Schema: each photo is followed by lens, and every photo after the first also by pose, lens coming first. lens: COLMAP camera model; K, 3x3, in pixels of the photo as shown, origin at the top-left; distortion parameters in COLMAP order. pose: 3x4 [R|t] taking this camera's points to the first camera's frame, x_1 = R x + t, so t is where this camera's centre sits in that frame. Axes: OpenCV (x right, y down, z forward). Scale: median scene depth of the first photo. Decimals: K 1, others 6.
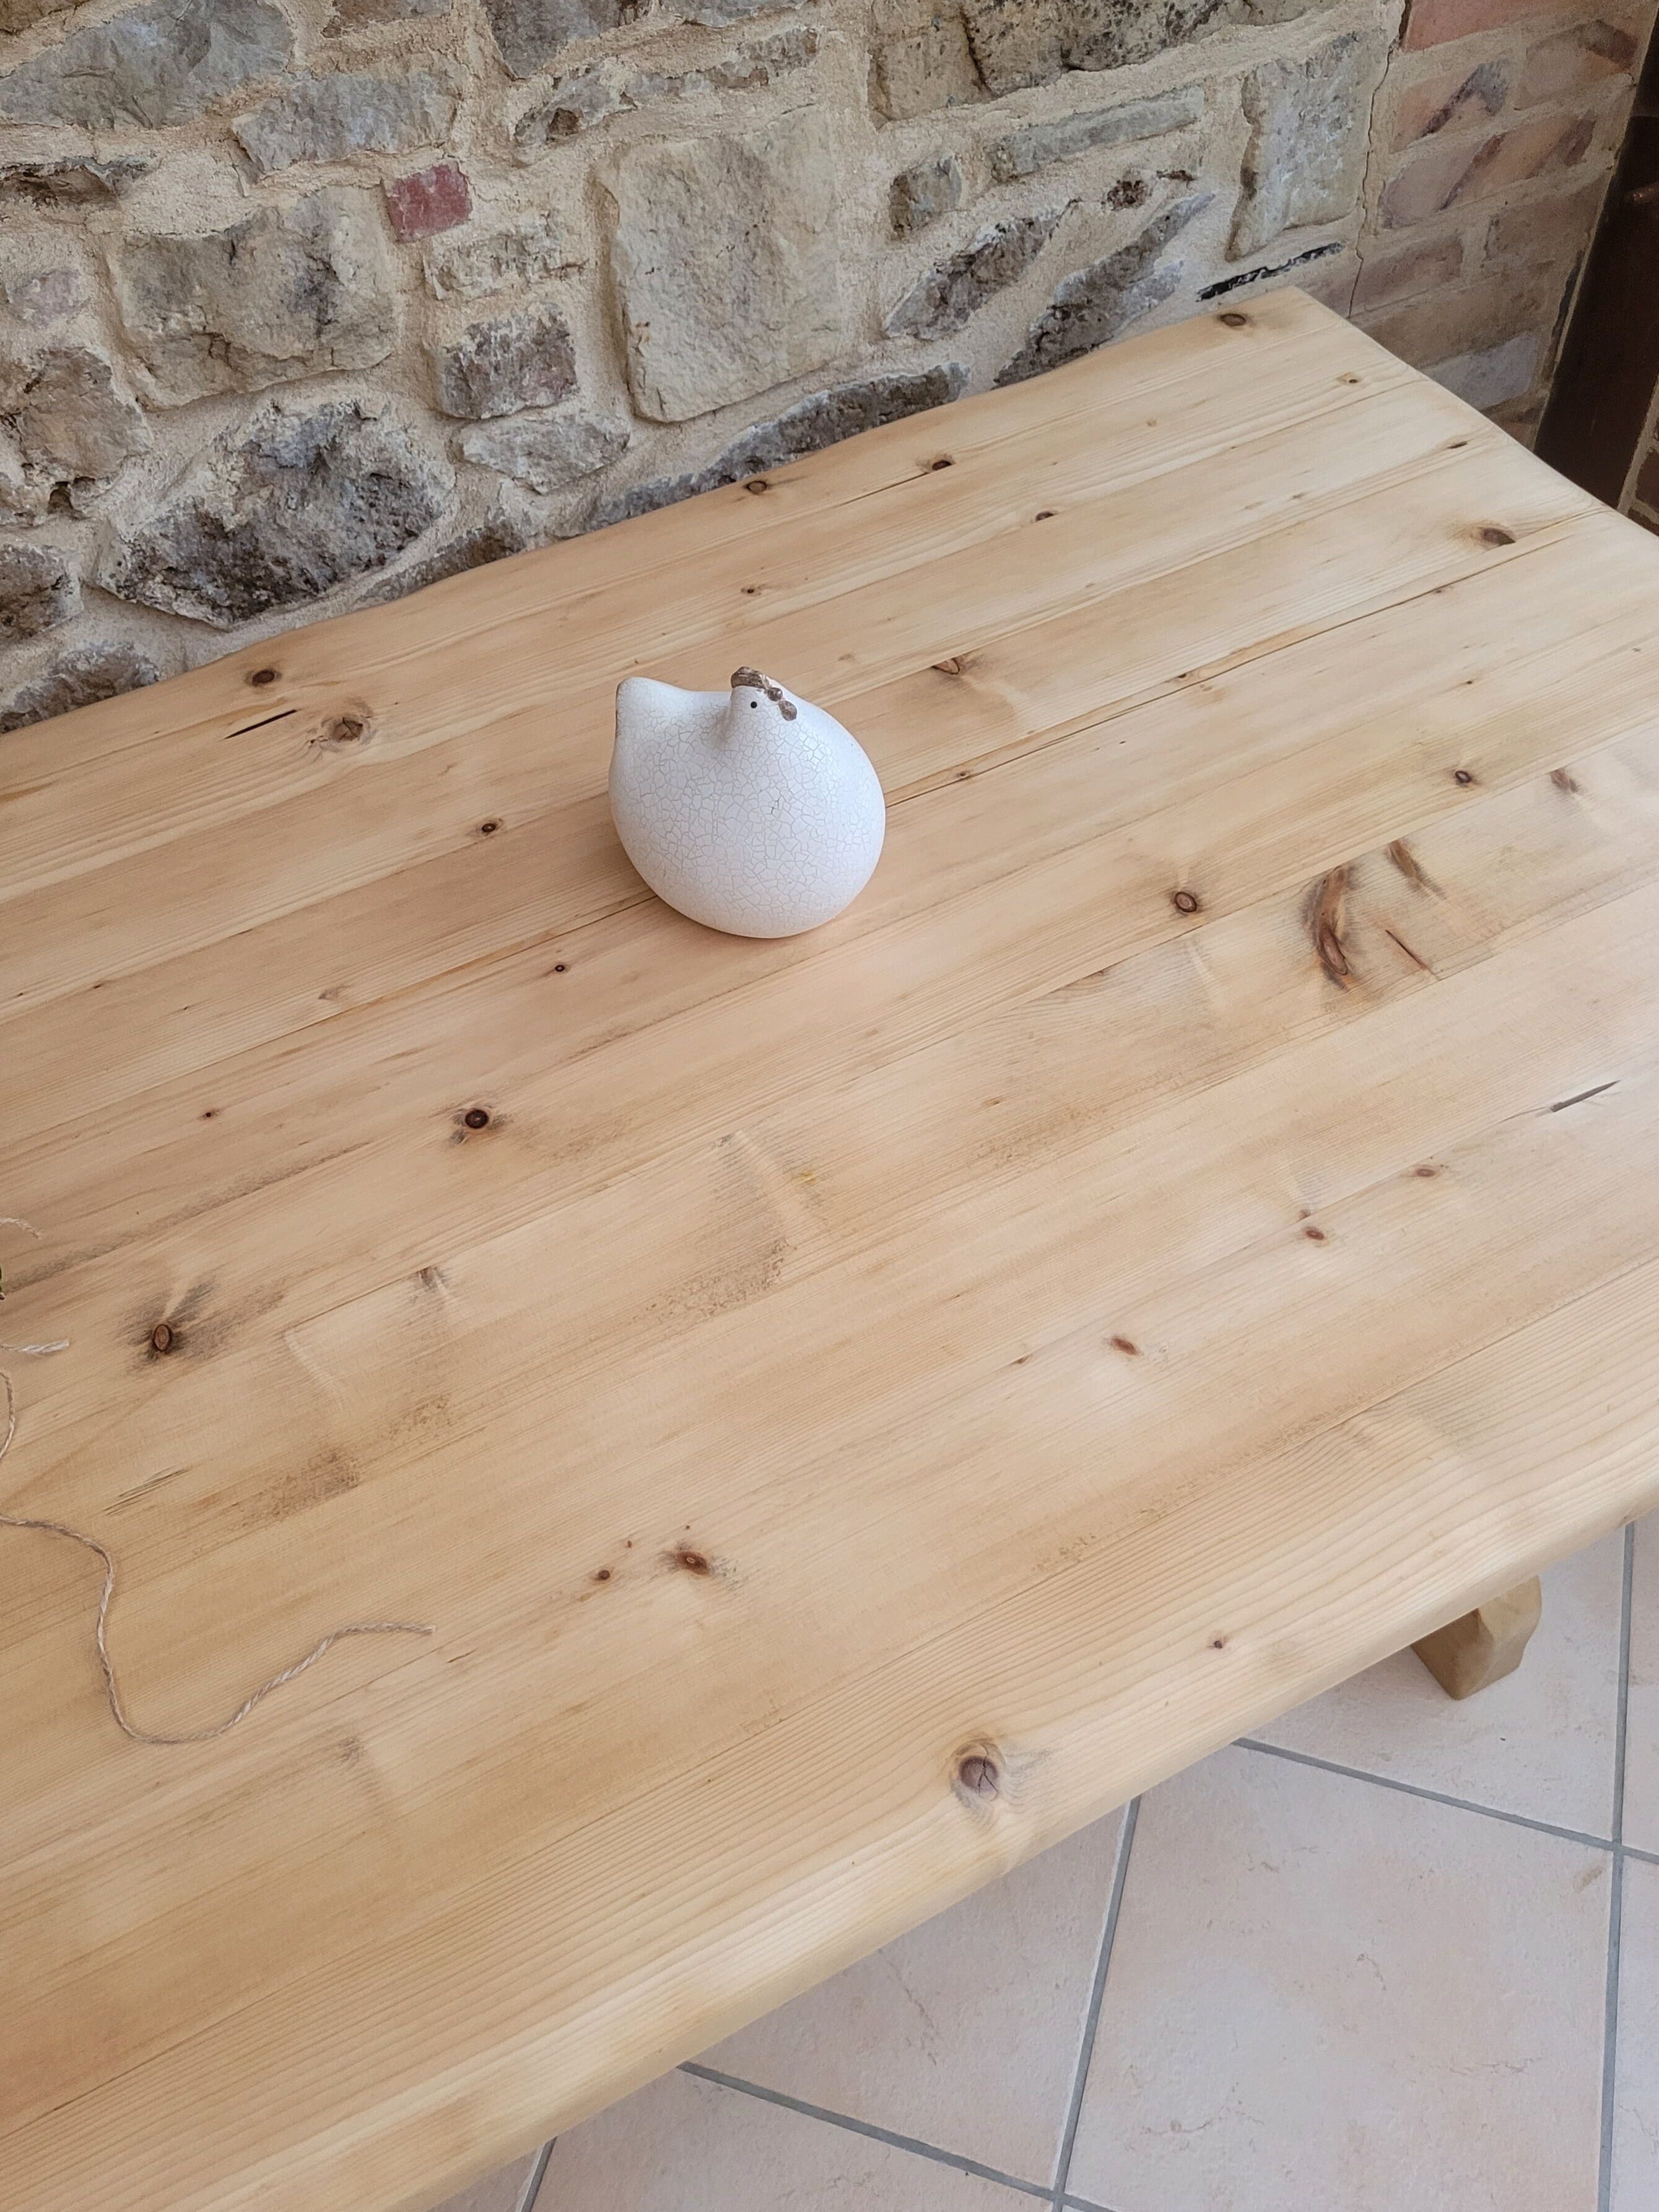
lens RADIAL K [[1906.9, 0, 768.6], [0, 1906.9, 1066.9], [0, 0, 1]] dist [0.043035, -0.049081]
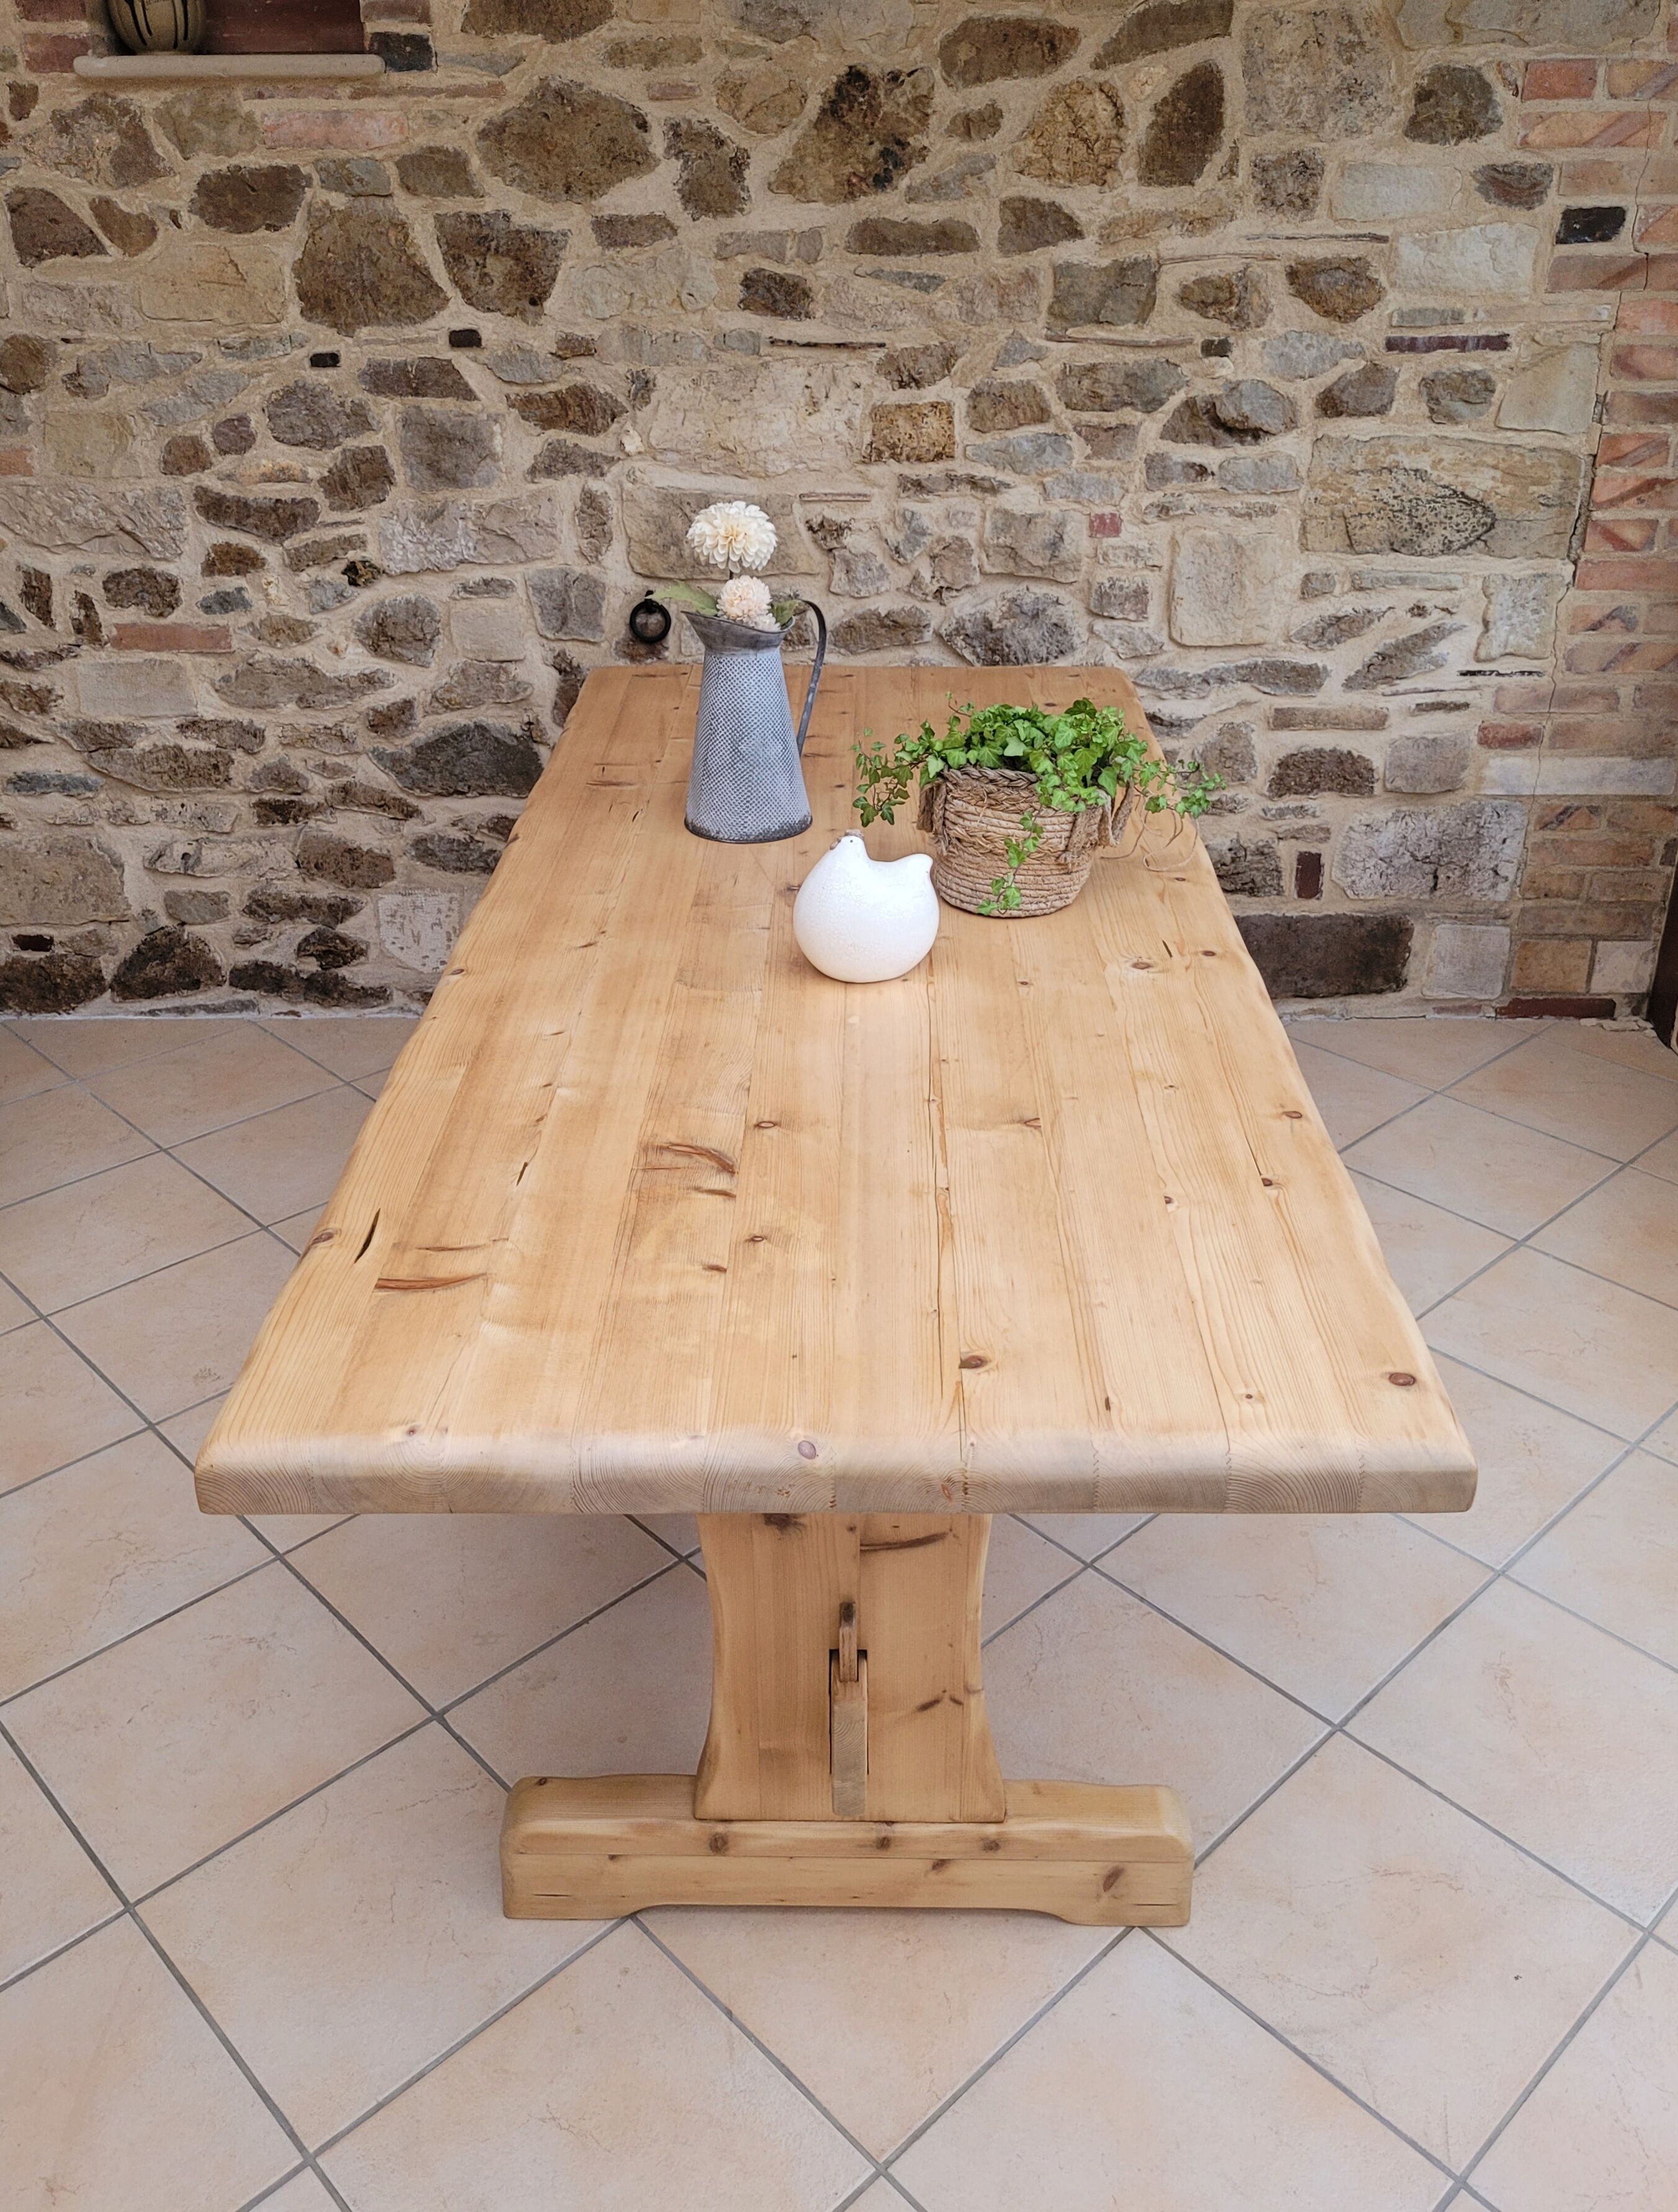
lens RADIAL K [[1890.9, 0, 850.8], [0, 1890.9, 992.2], [0, 0, 1]] dist [0.051526, -0.046608]
pose [[0.879543, 0.258455, -0.399505, 0.668634], [-0.397740, 0.860196, -0.319164, 0.995208], [0.261164, 0.439618, 0.859378, -0.979794]]
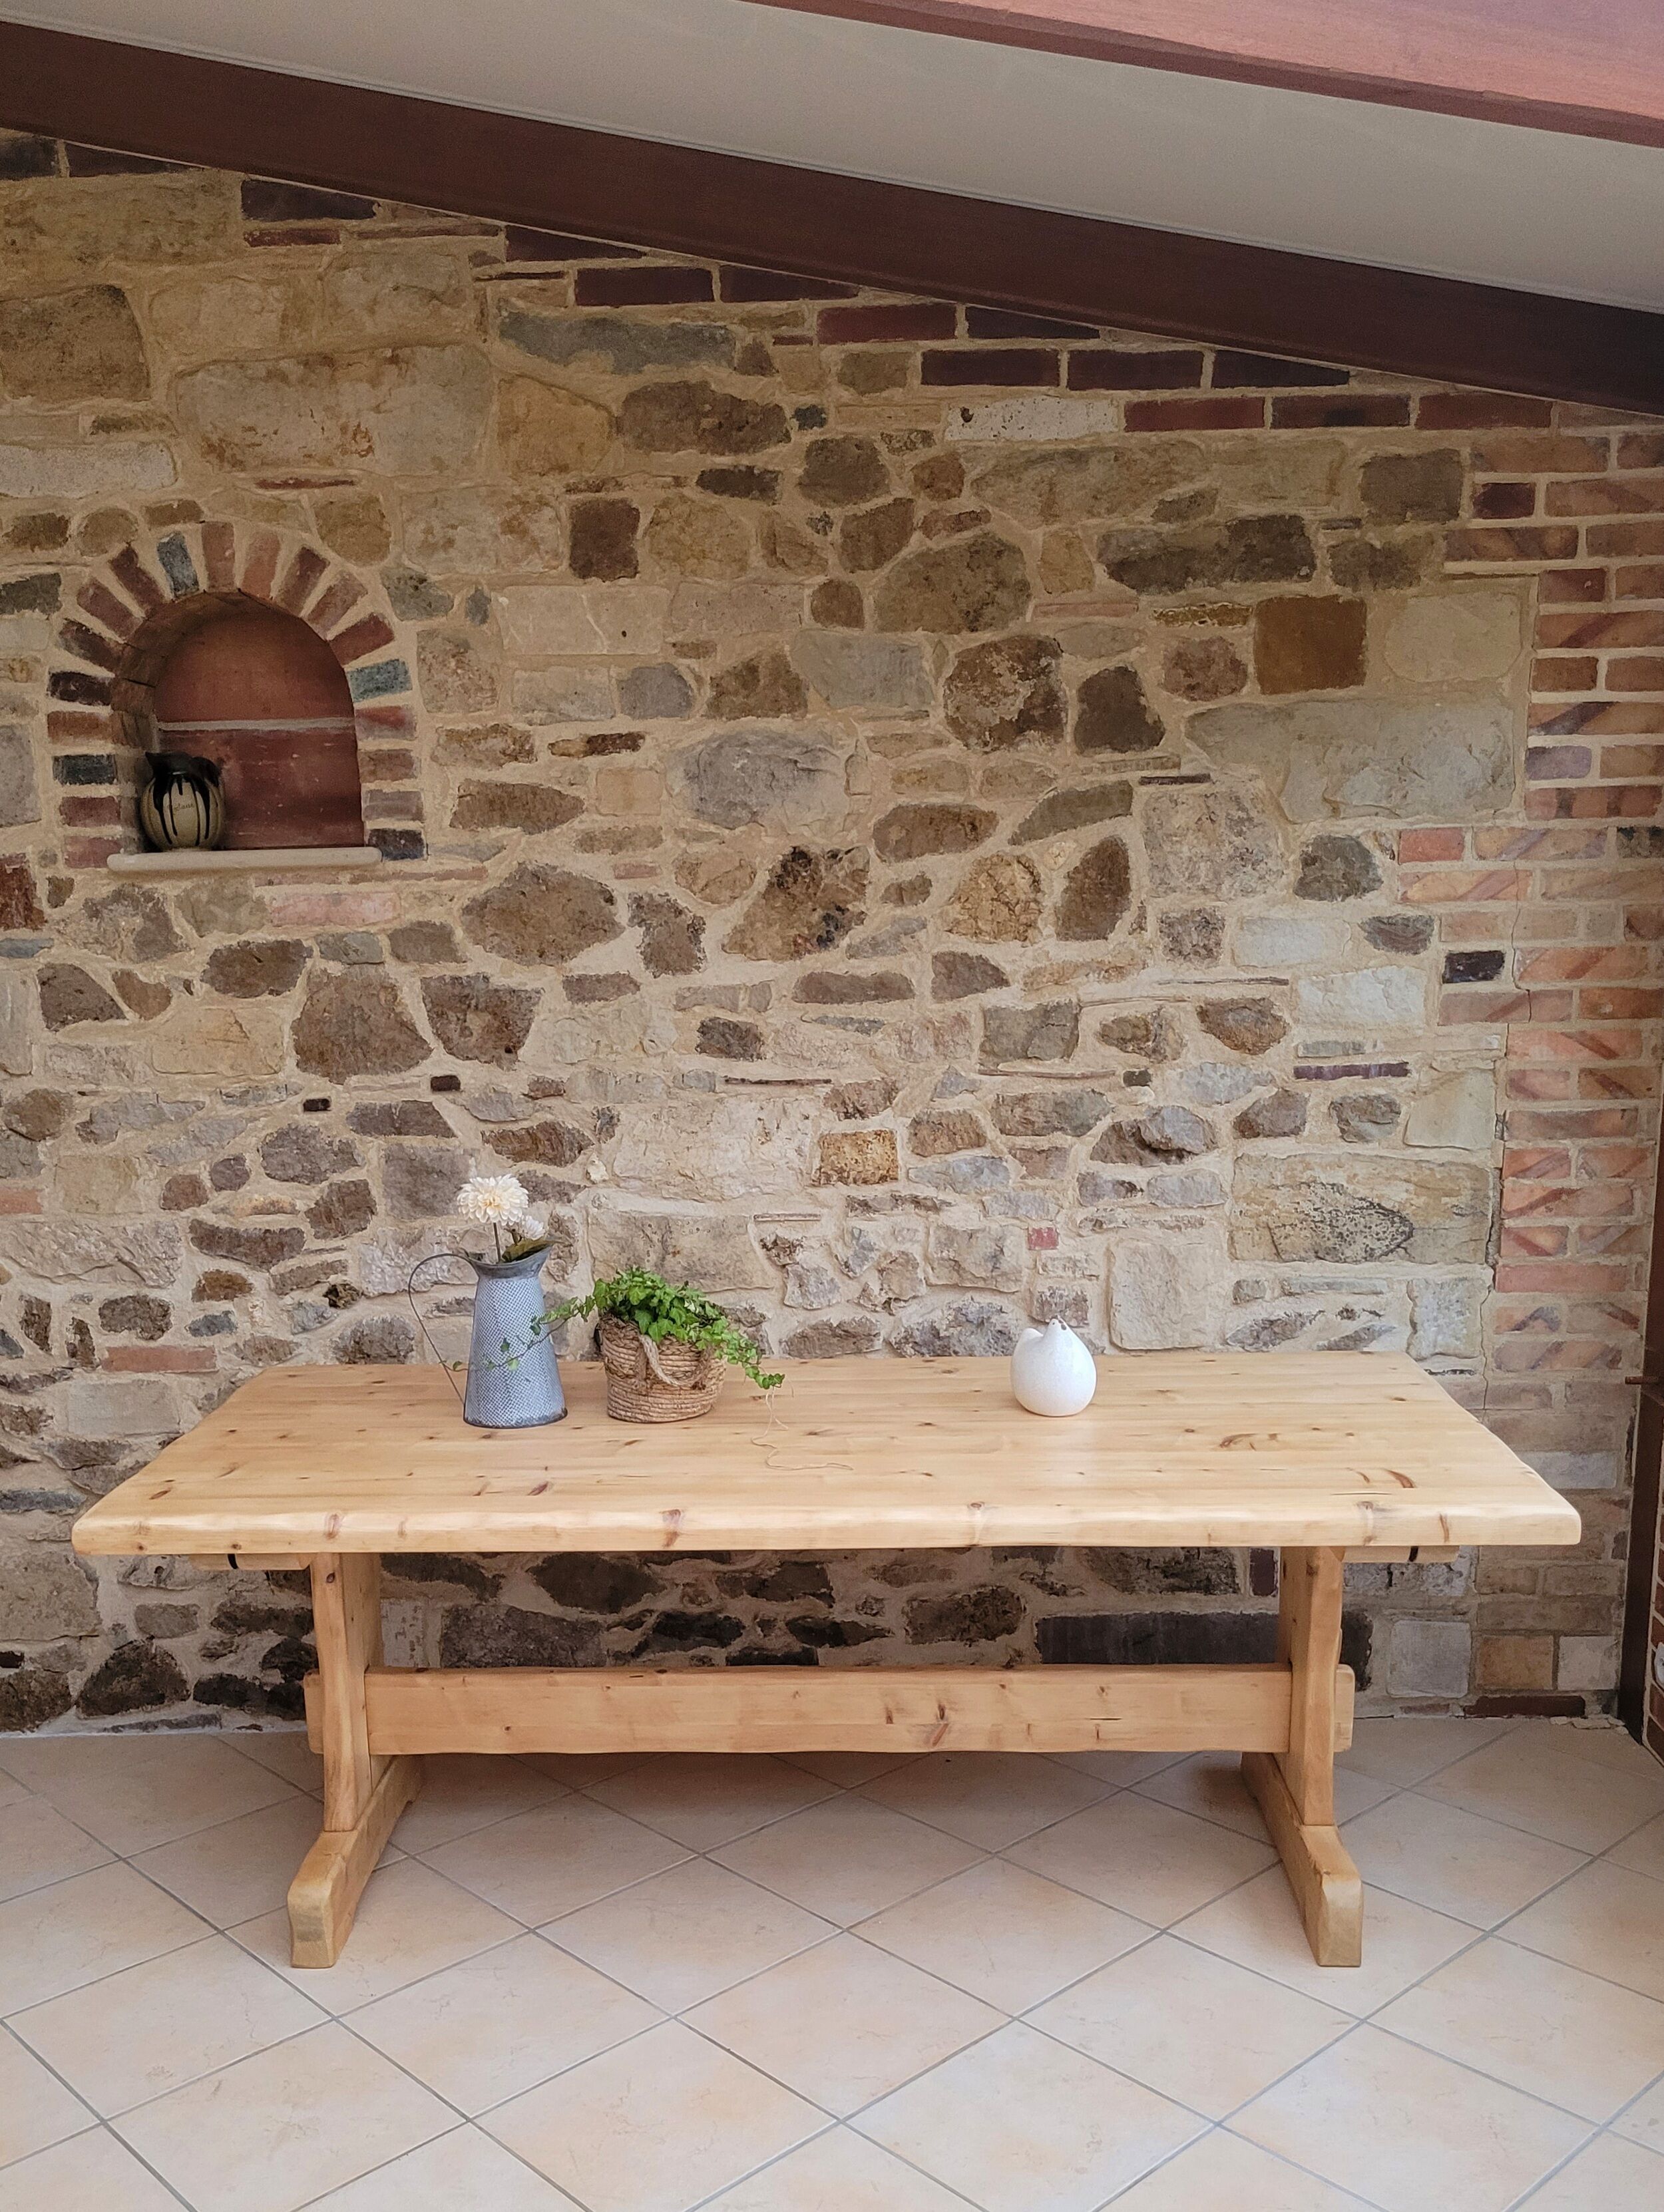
lens RADIAL K [[2035.0, 0, 792.9], [0, 2035.0, 1325.4], [0, 0, 1]] dist [0.043300, -0.024000]
pose [[0.872778, 0.152877, -0.463559, 0.830382], [-0.395131, 0.778858, -0.487085, 1.144173], [0.286582, 0.608284, 0.740177, -1.136160]]
